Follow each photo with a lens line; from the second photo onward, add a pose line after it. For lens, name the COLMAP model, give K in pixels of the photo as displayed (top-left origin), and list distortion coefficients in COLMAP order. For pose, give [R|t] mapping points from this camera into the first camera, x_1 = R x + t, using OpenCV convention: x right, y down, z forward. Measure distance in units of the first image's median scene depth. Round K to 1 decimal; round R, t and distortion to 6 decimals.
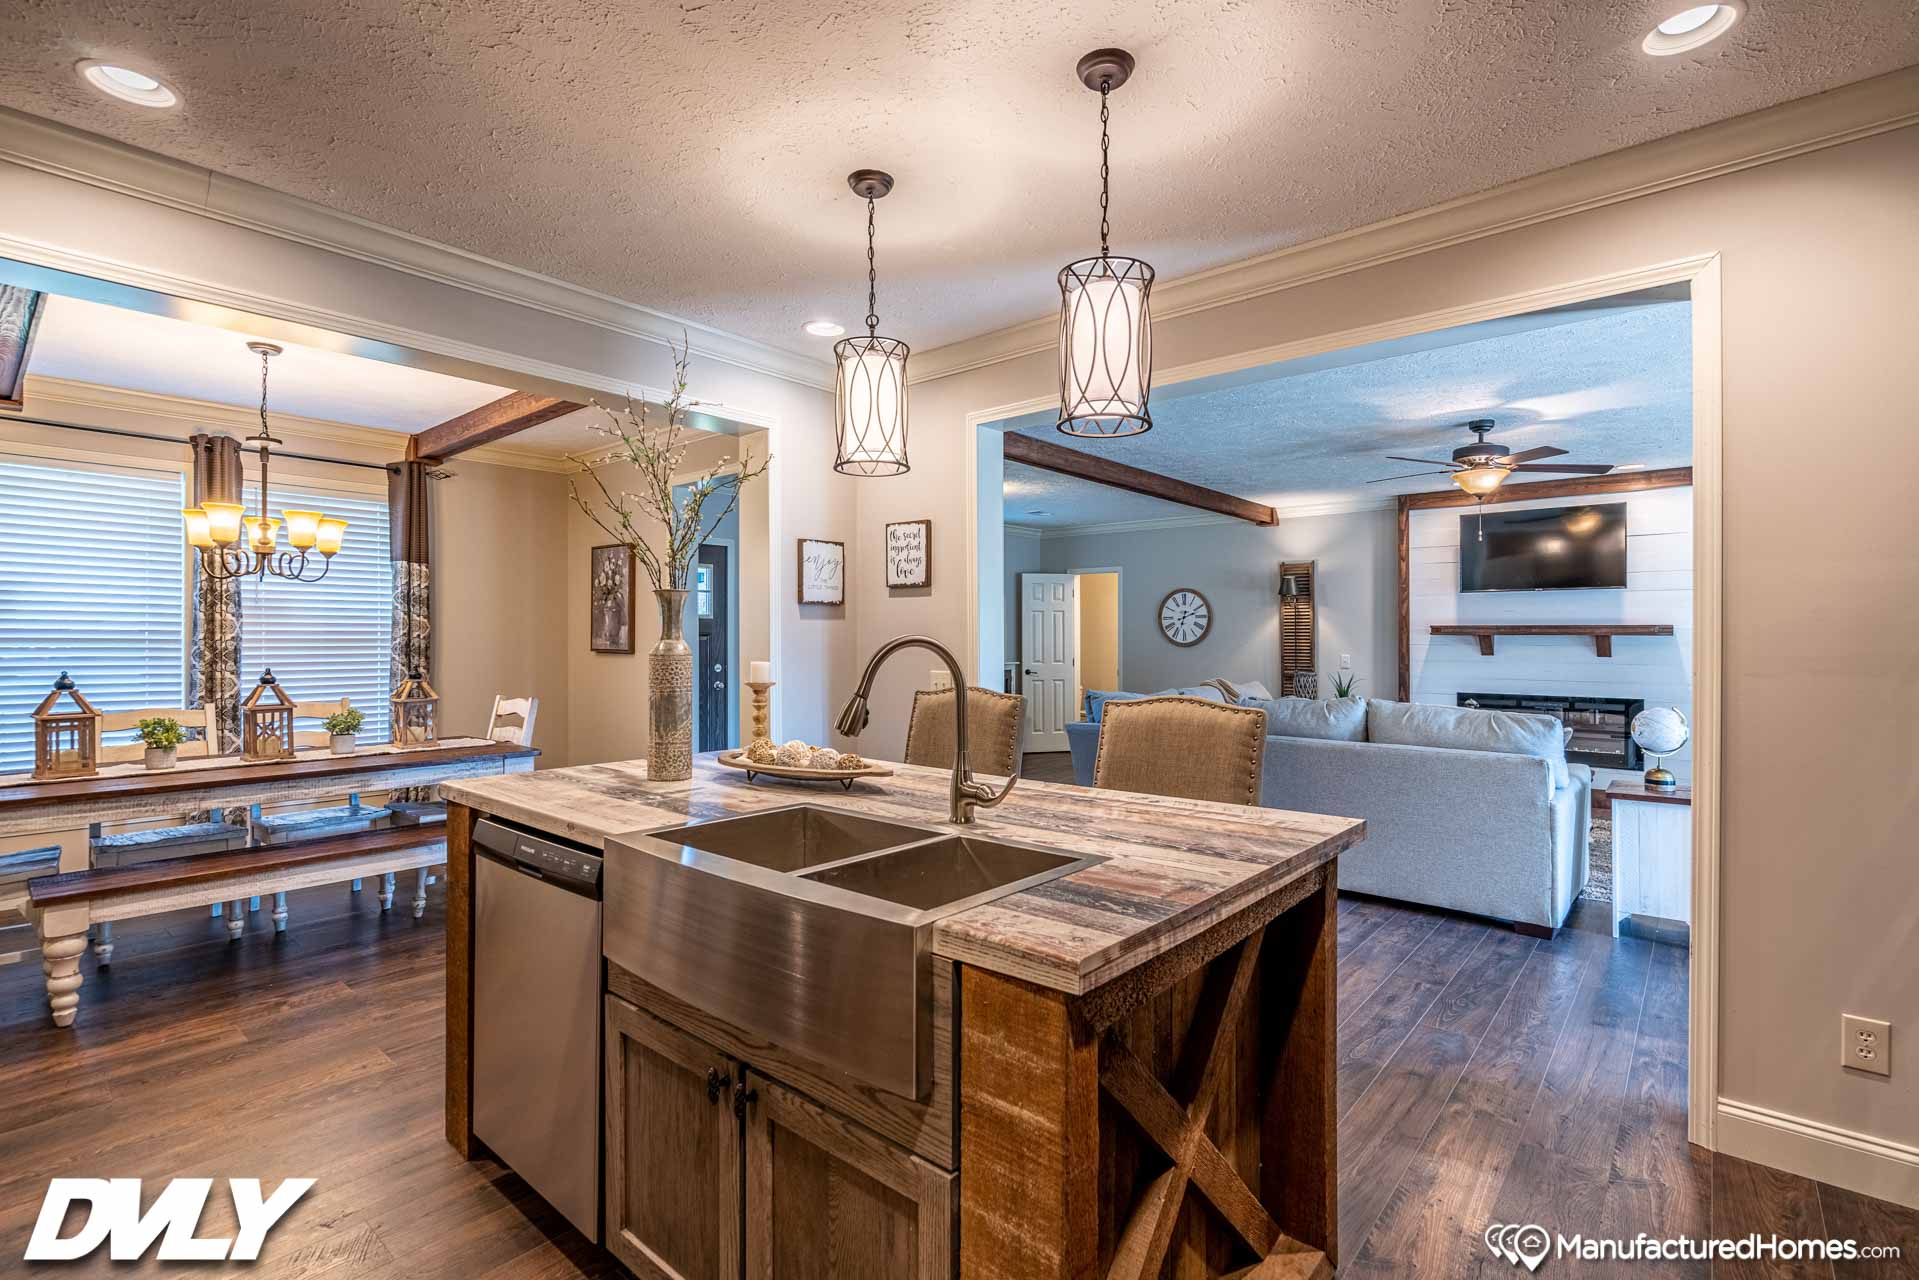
lens RADIAL K [[878.8, 0, 959.4], [0, 878.8, 638.1], [0, 0, 1]] dist [-0.001020, 0.000272]
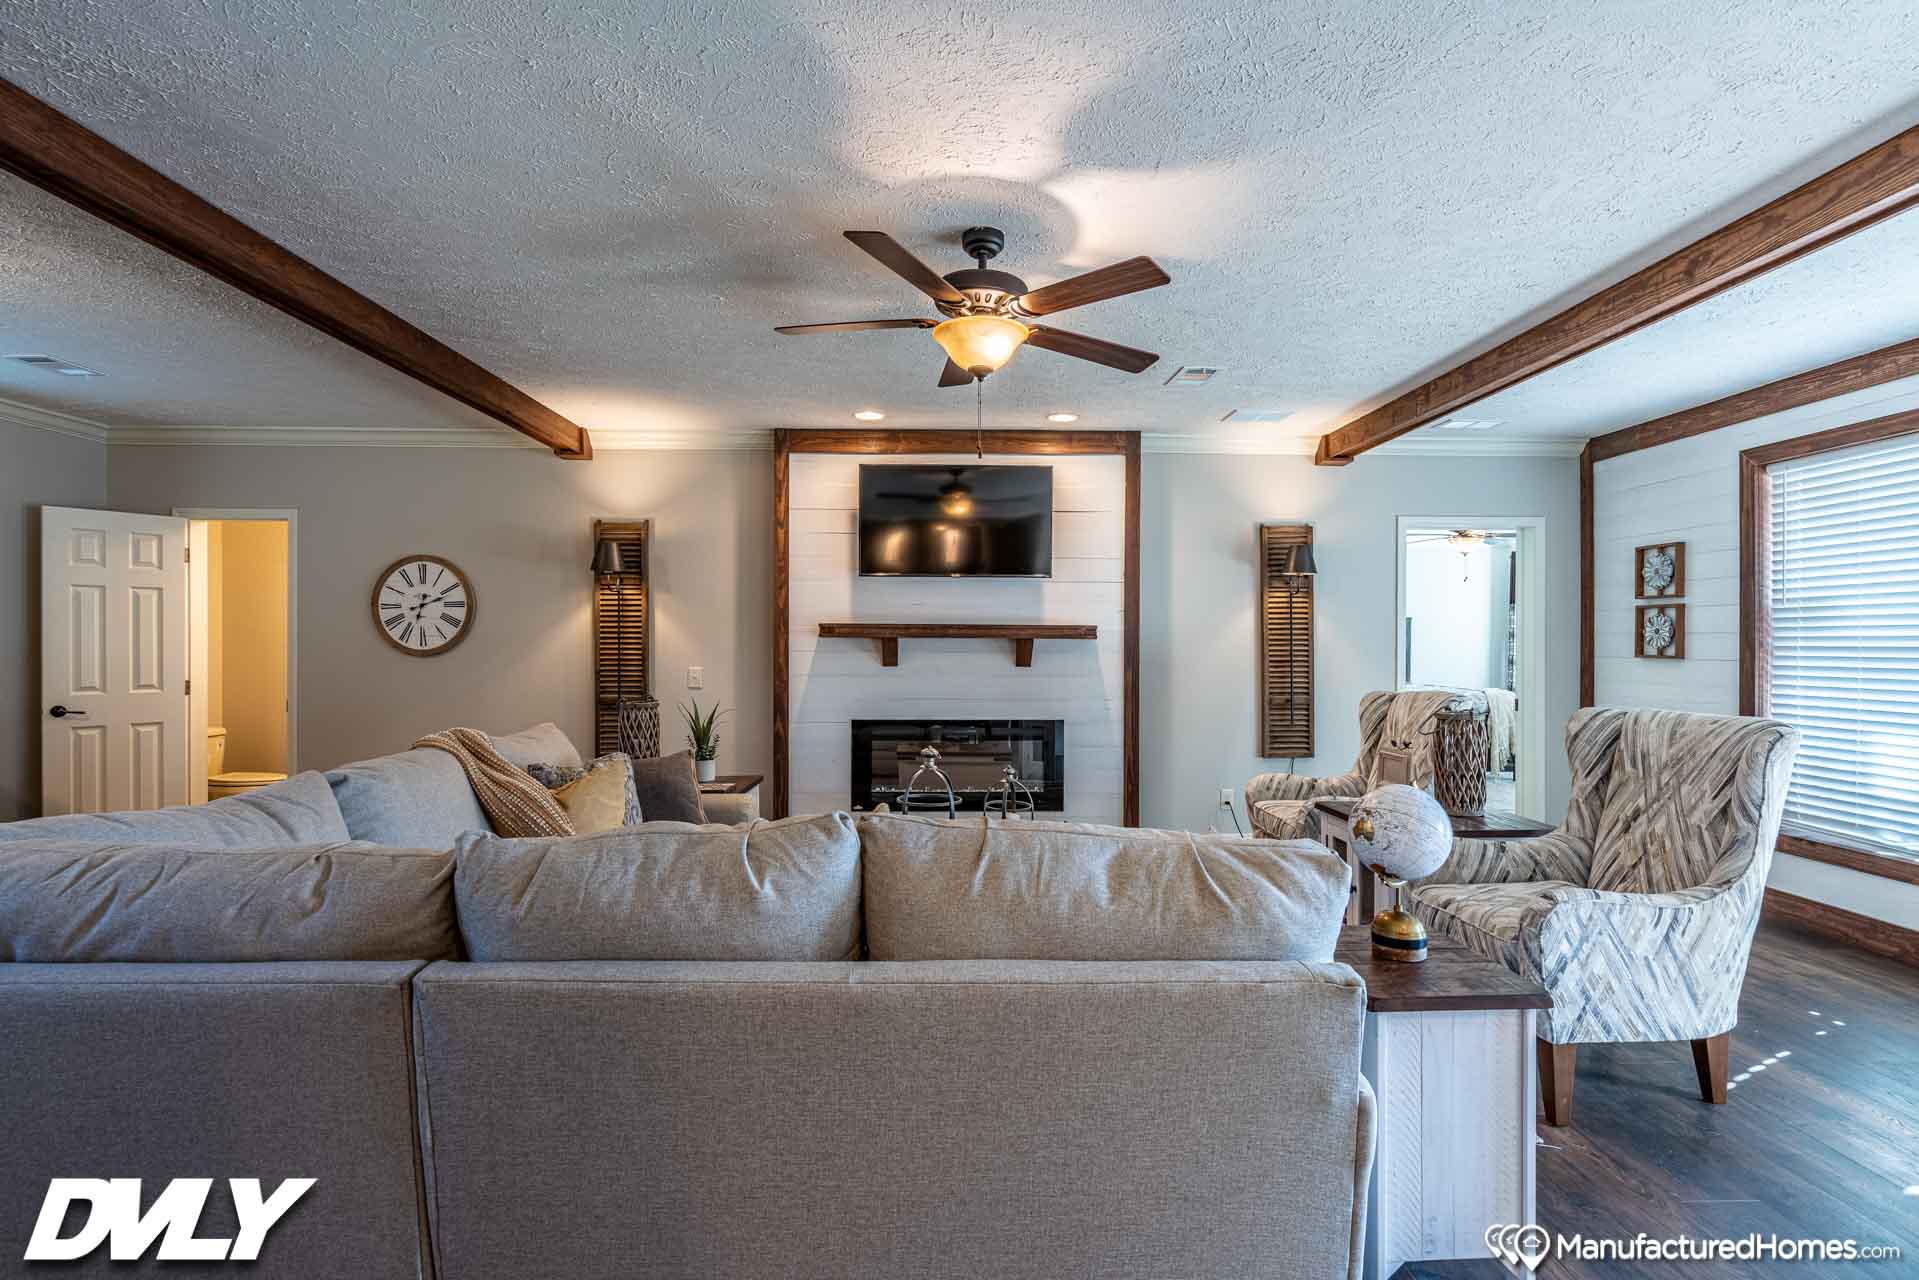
lens RADIAL K [[878.8, 0, 957.1], [0, 878.8, 643.6], [0, 0, 1]] dist [-0.001020, 0.000272]
pose [[0.735099, 0.000767, 0.677960, 0.150780], [-0.001243, 0.999999, 0.000217, 0.000959], [-0.677959, -0.001002, 0.735099, 0.419202]]
